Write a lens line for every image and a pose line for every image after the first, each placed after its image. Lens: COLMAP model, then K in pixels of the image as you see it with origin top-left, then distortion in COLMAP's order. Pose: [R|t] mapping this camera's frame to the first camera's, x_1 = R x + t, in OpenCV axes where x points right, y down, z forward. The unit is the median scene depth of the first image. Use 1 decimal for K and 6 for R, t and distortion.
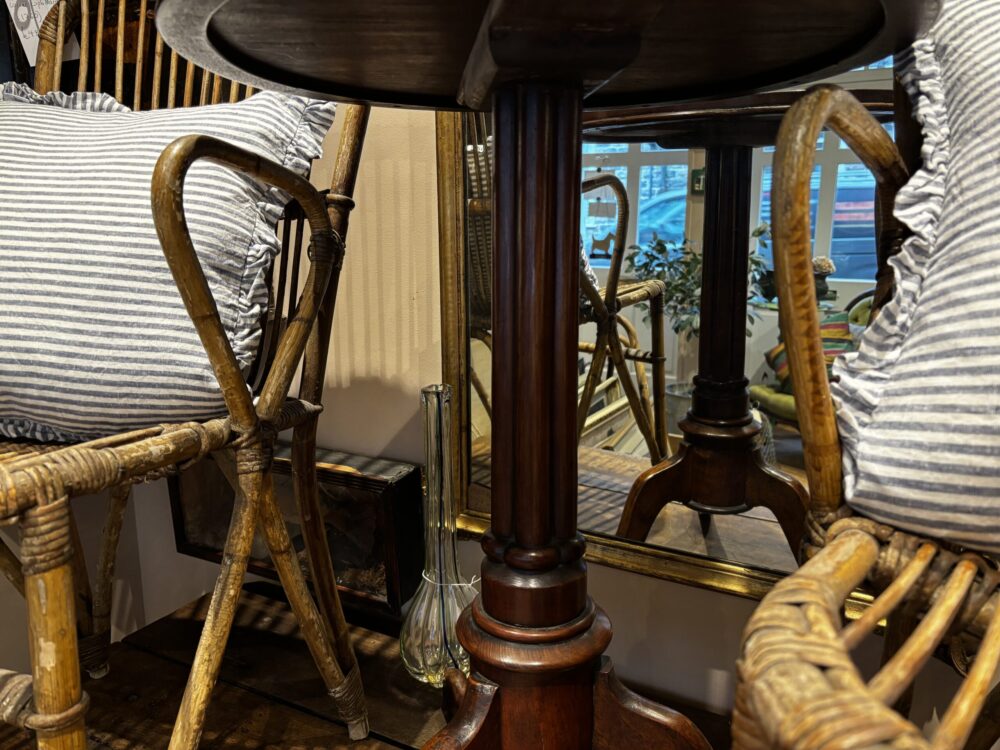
lens RADIAL K [[797.2, 0, 510.7], [0, 797.2, 377.5], [0, 0, 1]] dist [0.004238, -0.007926]
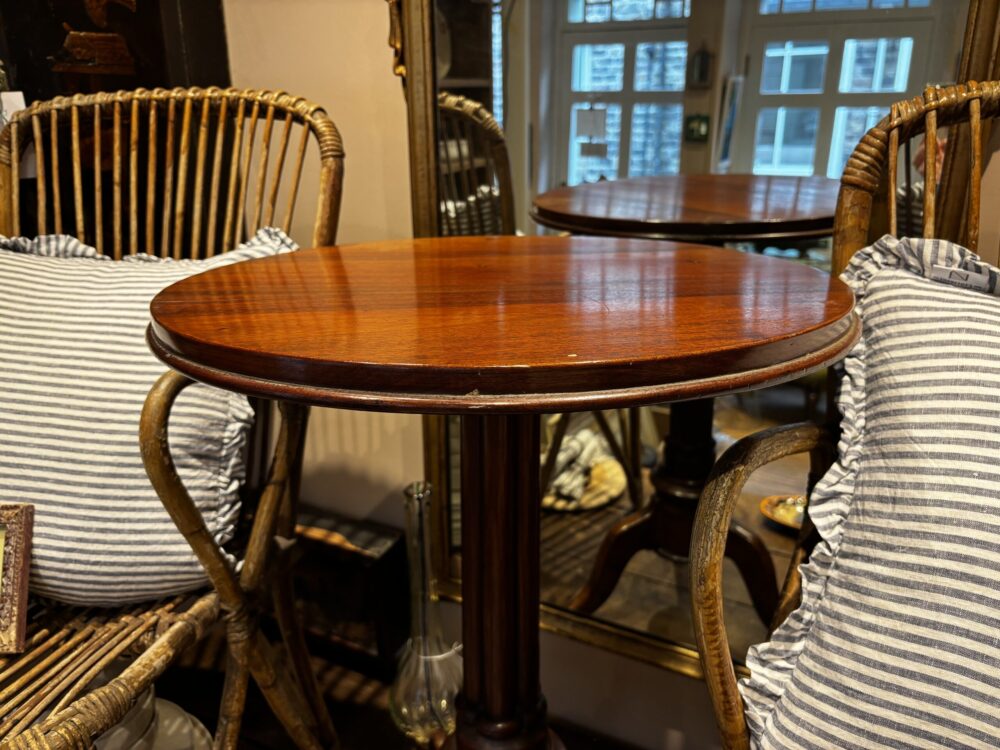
lens RADIAL K [[858.1, 0, 486.5], [0, 858.1, 378.0], [0, 0, 1]] dist [-0.001189, 0.002774]
pose [[0.999919, -0.012212, 0.003550, 0.016359], [0.011557, 0.989066, 0.147020, -0.421248], [-0.005306, -0.146967, 0.989127, -0.126432]]
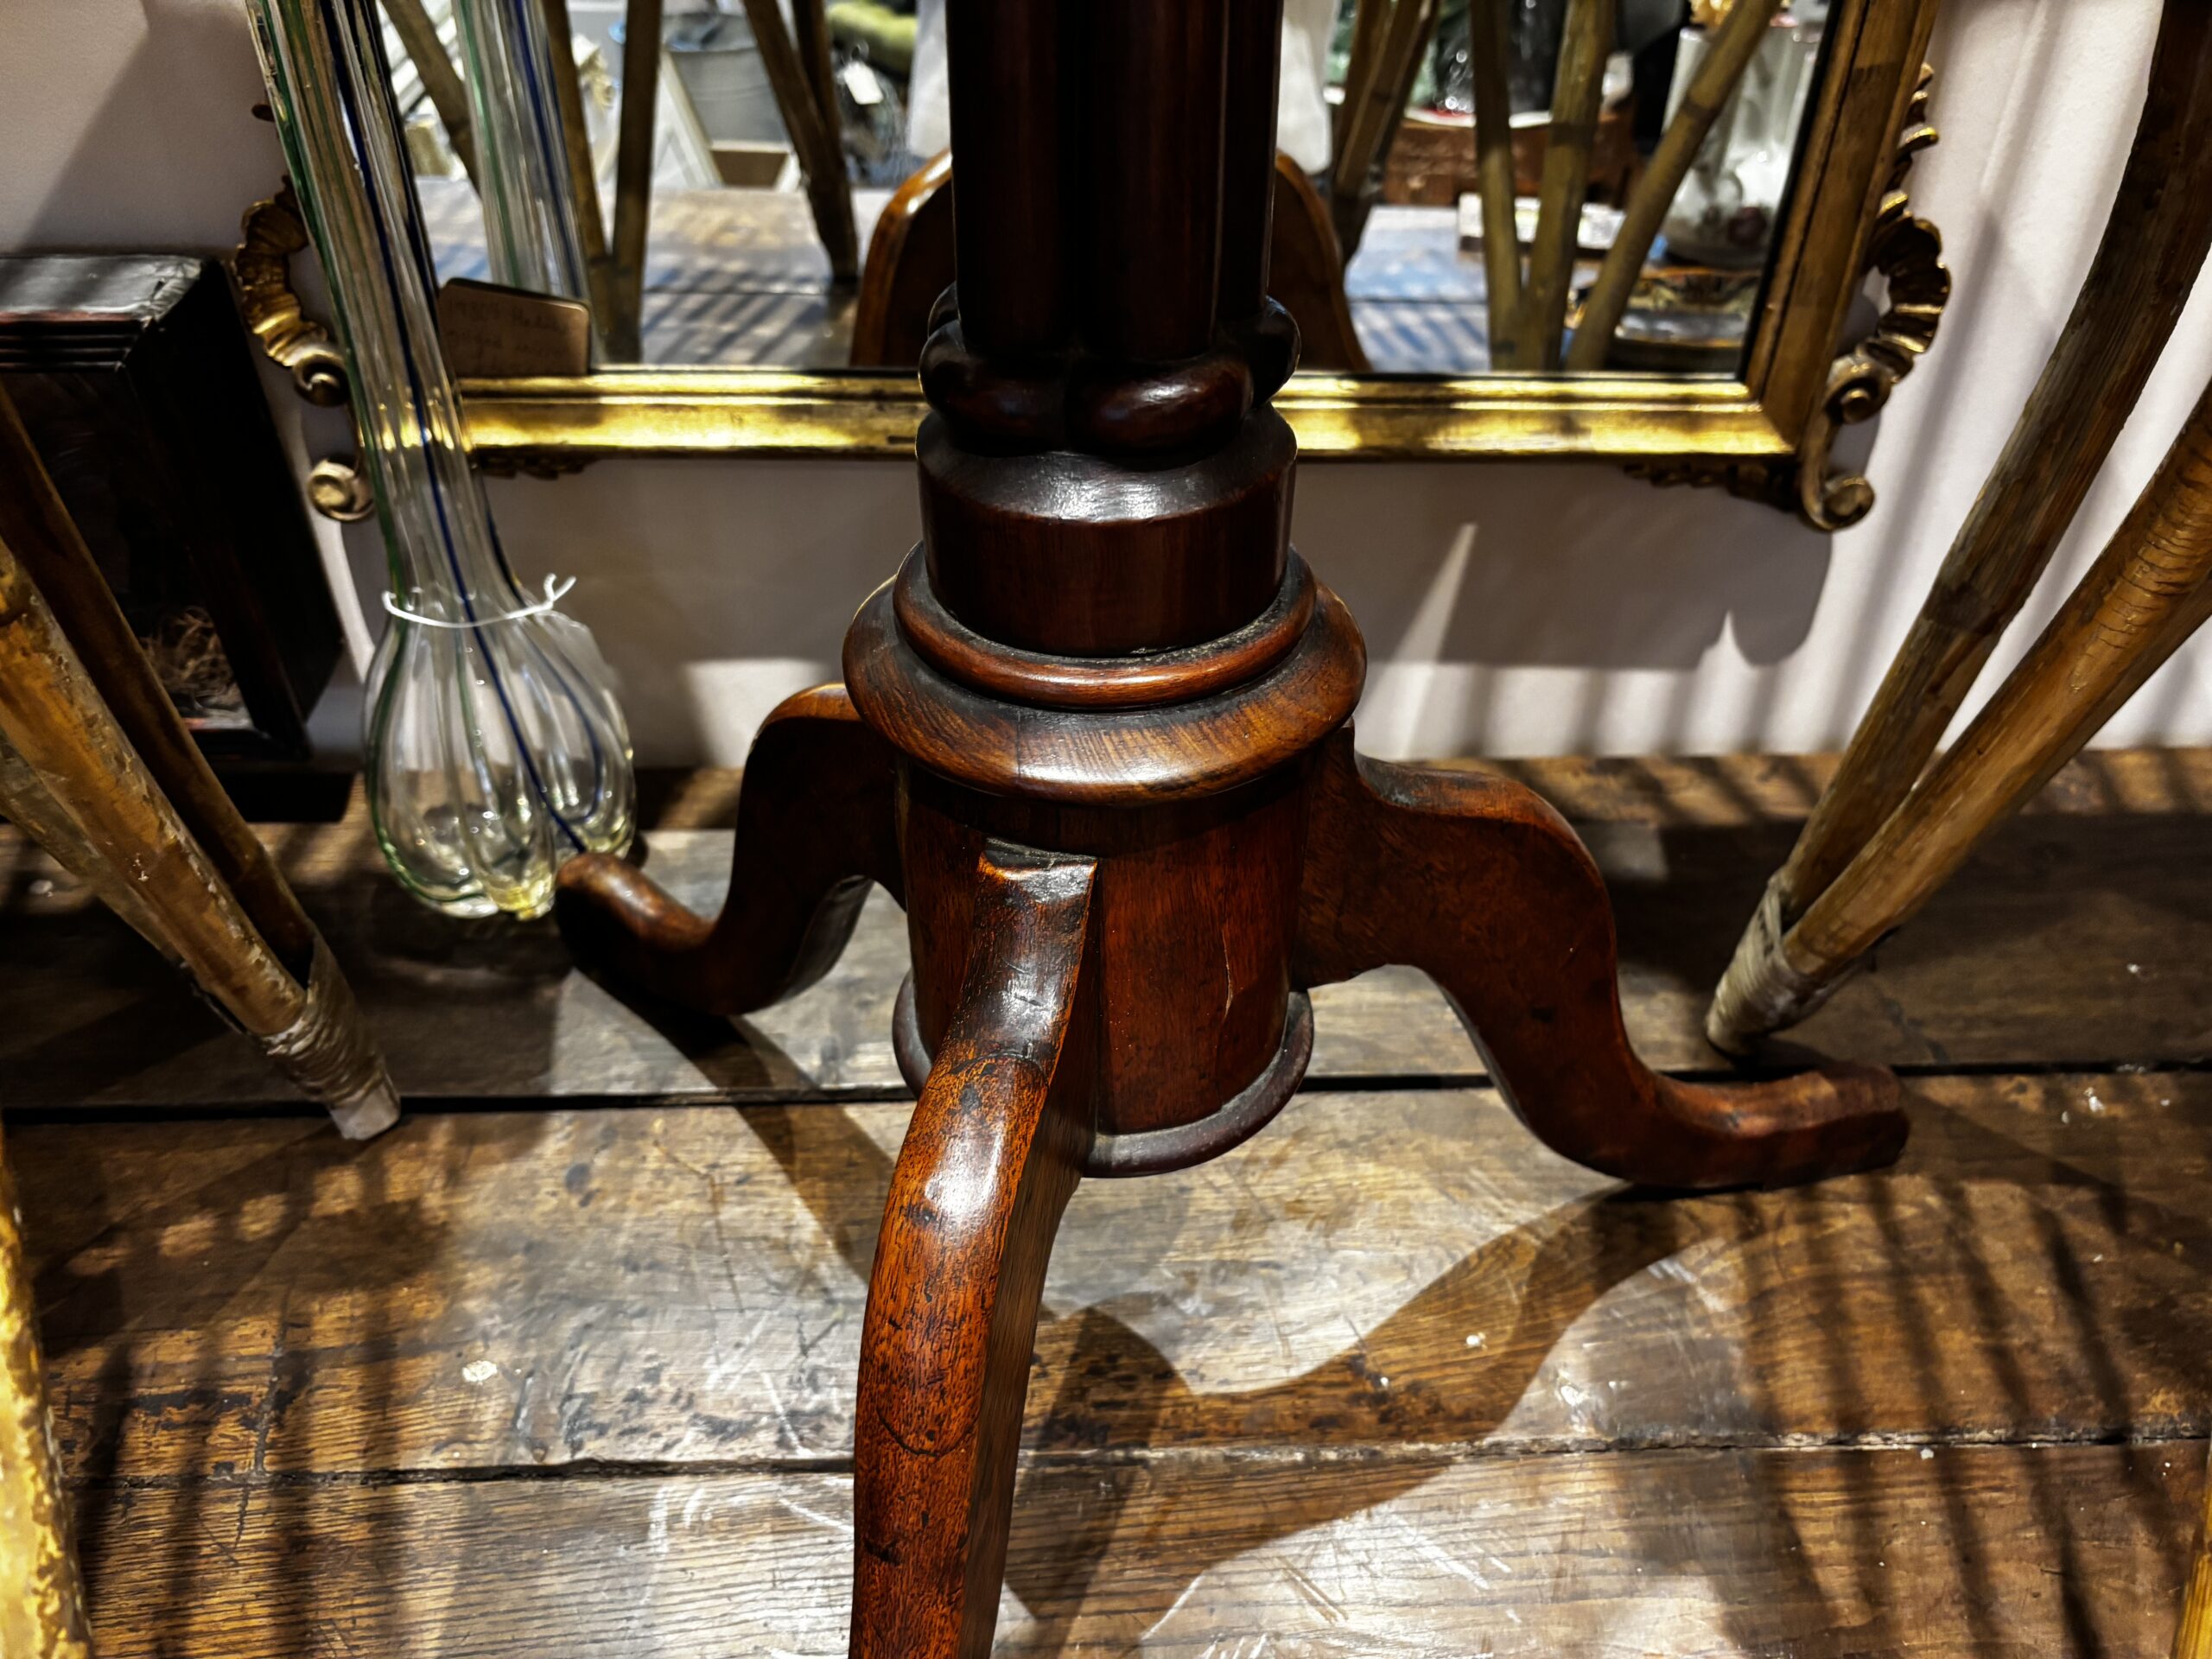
lens RADIAL K [[1687.9, 0, 1101.6], [0, 1687.9, 881.3], [0, 0, 1]] dist [0.031576, -0.001883]
pose [[0.865177, -0.303245, 0.399390, -0.253221], [0.097761, 0.883156, 0.458780, 0.099211], [-0.491846, -0.357881, 0.793731, 0.470090]]
